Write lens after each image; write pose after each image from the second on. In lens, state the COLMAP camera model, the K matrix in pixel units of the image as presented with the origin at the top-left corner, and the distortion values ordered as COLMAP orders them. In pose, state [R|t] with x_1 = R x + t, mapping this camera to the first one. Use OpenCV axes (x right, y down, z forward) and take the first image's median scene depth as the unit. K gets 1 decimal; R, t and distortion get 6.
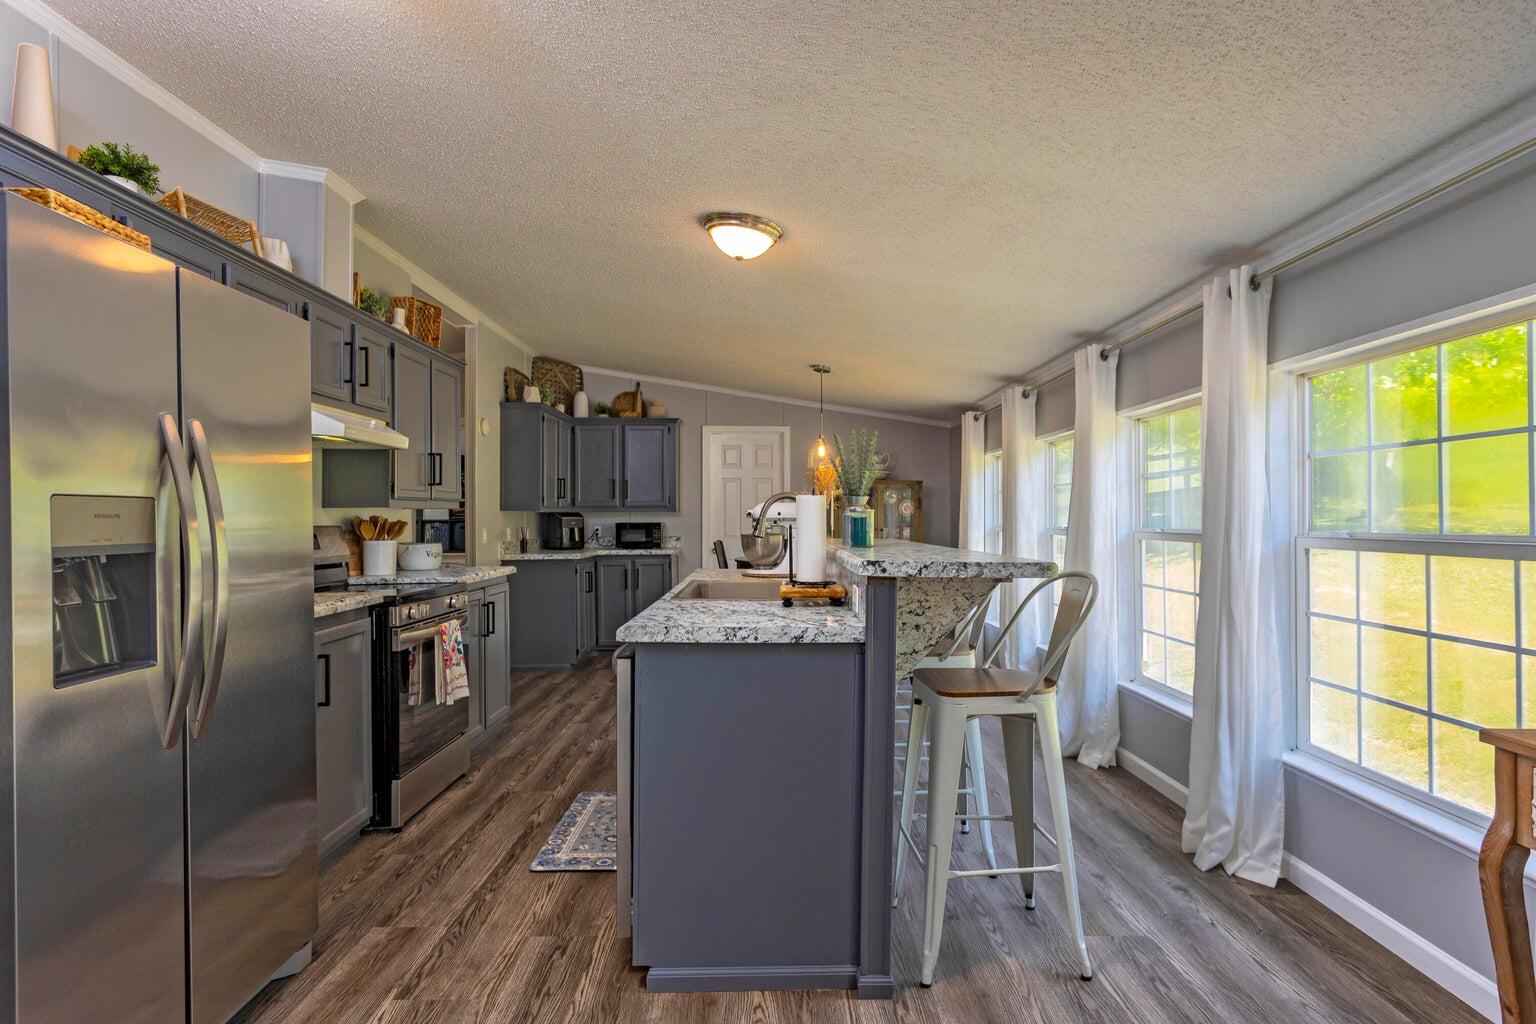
lens RADIAL K [[830.8, 0, 779.4], [0, 830.8, 513.4], [0, 0, 1]] dist [-0.004304, 0.001322]
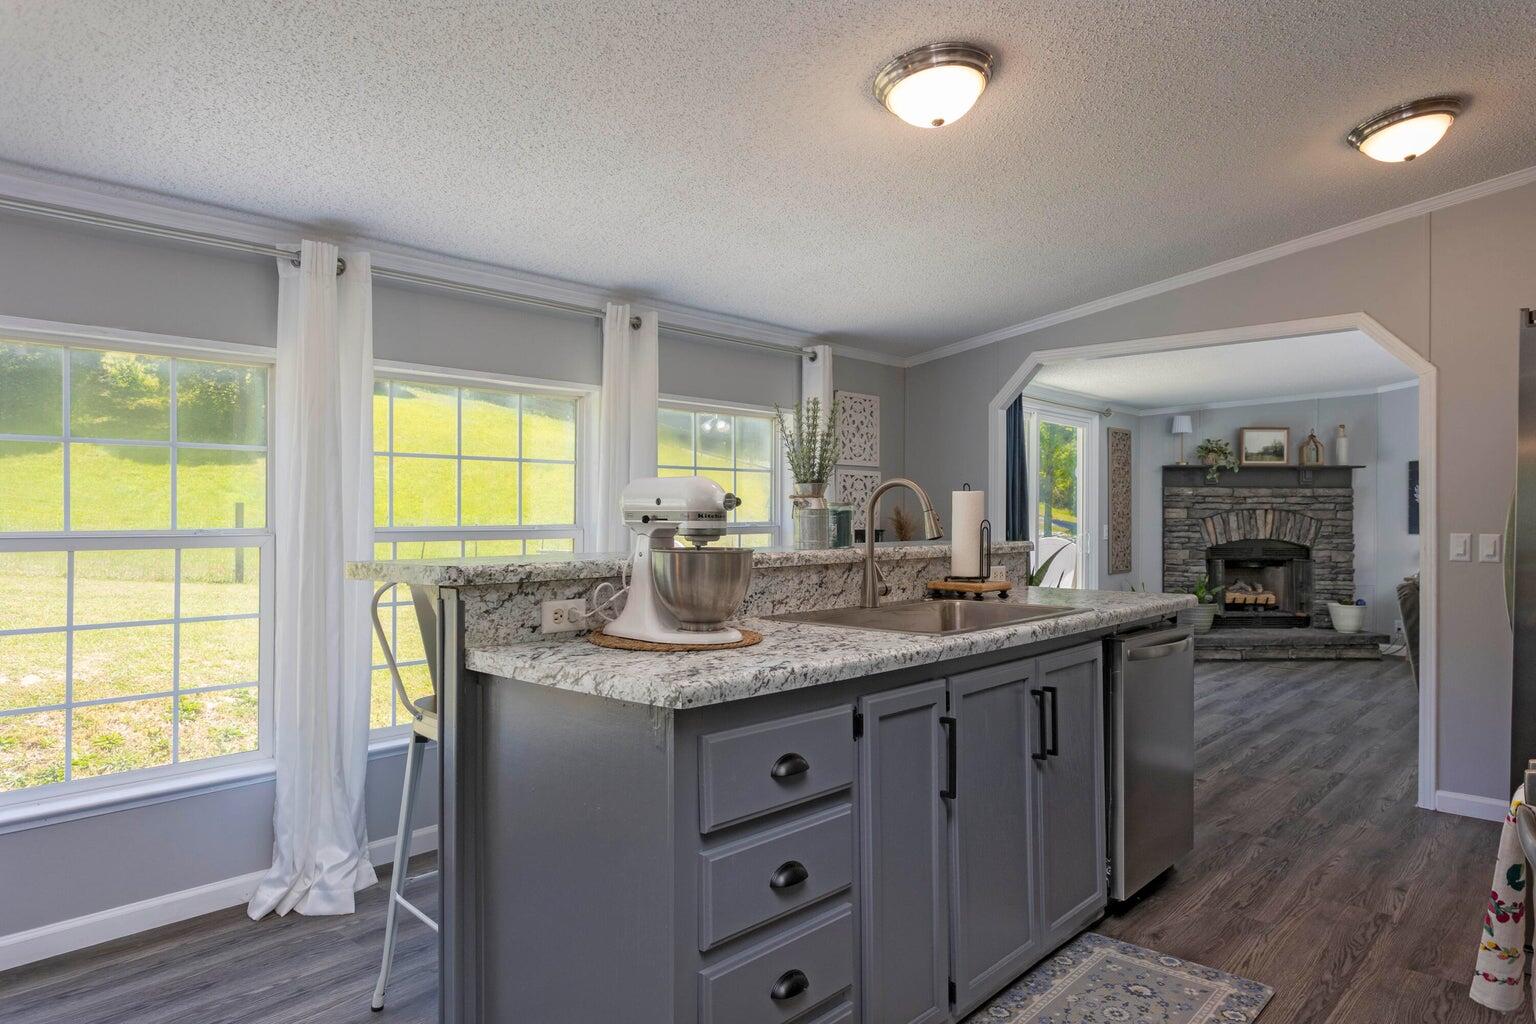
lens RADIAL K [[965.7, 0, 769.8], [0, 965.7, 514.2], [0, 0, 1]] dist [-0.002878, 0.002834]
pose [[-0.732547, -0.003365, 0.680709, -0.530165], [-0.007357, 0.999969, -0.002974, 0.013814], [-0.680677, -0.007187, -0.732548, 1.852852]]
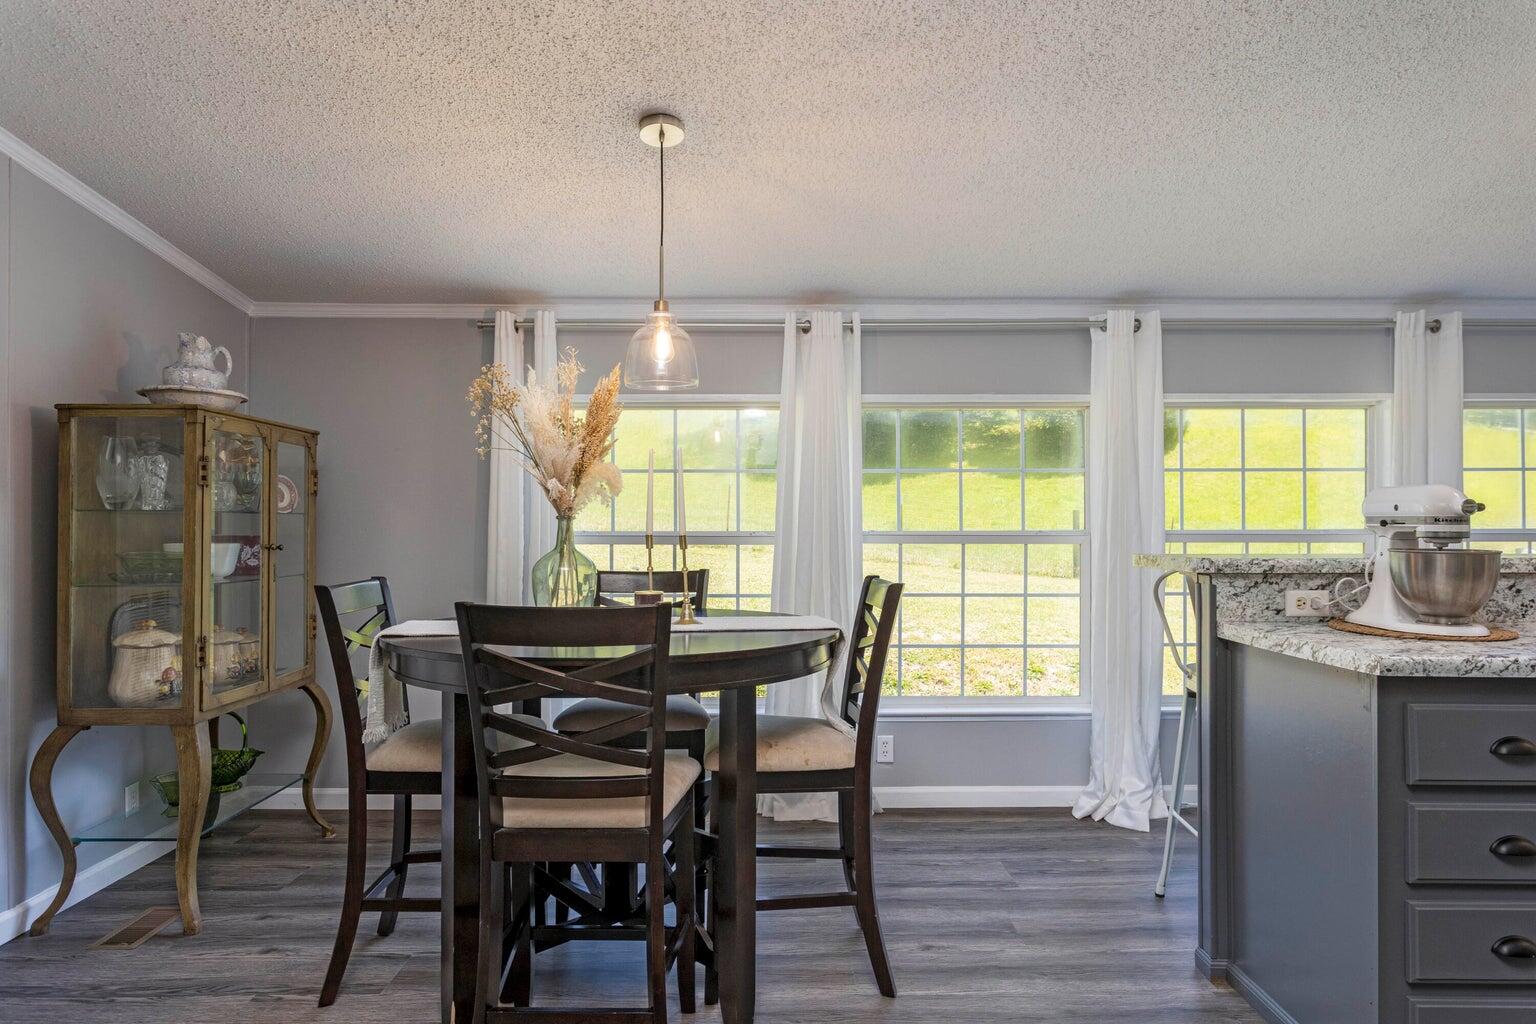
lens RADIAL K [[916.7, 0, 756.9], [0, 916.7, 504.9], [0, 0, 1]] dist [-0.013697, 0.004705]
pose [[0.018526, 0.013176, 0.999742, -0.752778], [-0.006008, 0.999897, -0.013067, 0.013970], [-0.999810, -0.005765, 0.018604, 1.907284]]
